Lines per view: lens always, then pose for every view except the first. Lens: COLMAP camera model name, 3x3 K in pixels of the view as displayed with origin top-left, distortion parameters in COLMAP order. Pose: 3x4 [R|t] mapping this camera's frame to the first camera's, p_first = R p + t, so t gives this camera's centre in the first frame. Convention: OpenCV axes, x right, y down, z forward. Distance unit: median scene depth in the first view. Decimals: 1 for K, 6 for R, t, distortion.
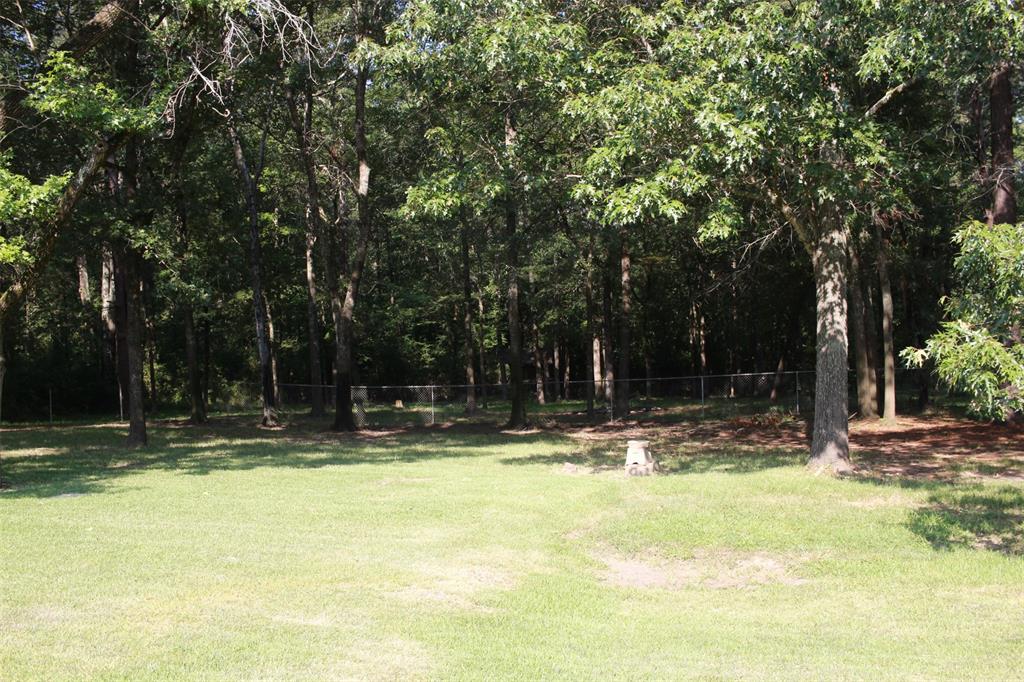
lens RADIAL K [[1130.7, 0, 512.0], [0, 1130.7, 341.0], [0, 0, 1]] dist [-0.101294, 0.005047]
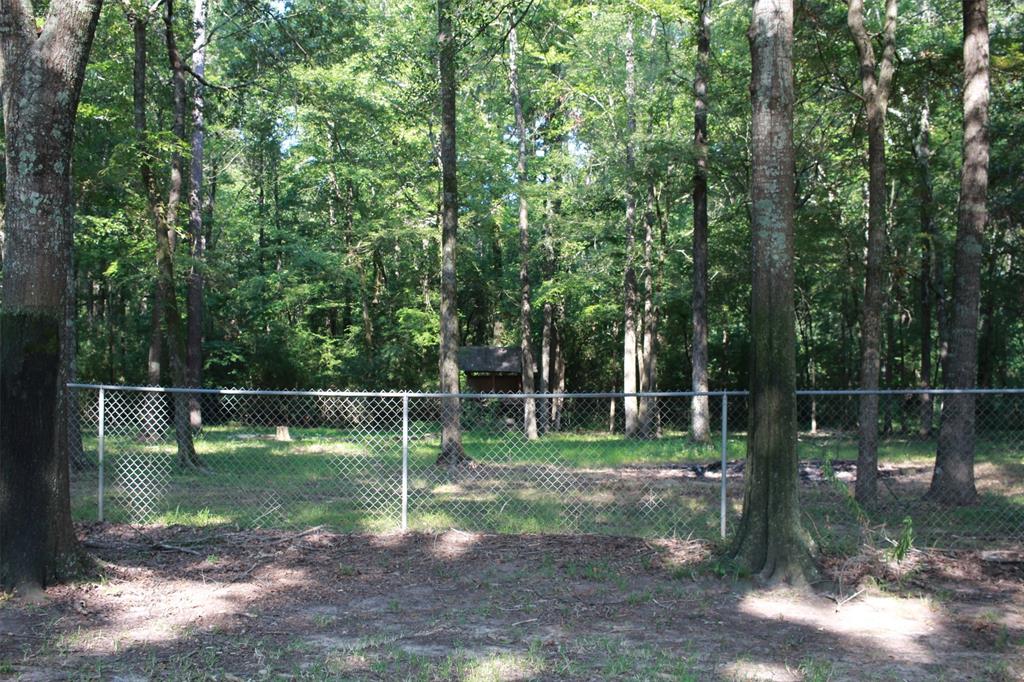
lens RADIAL K [[1130.7, 0, 512.0], [0, 1130.7, 341.0], [0, 0, 1]] dist [-0.101294, 0.005047]
pose [[0.994487, 0.038955, 0.097351, -0.035065], [-0.036874, 0.999053, -0.023078, 0.015406], [-0.098158, 0.019361, 0.994983, 0.352286]]
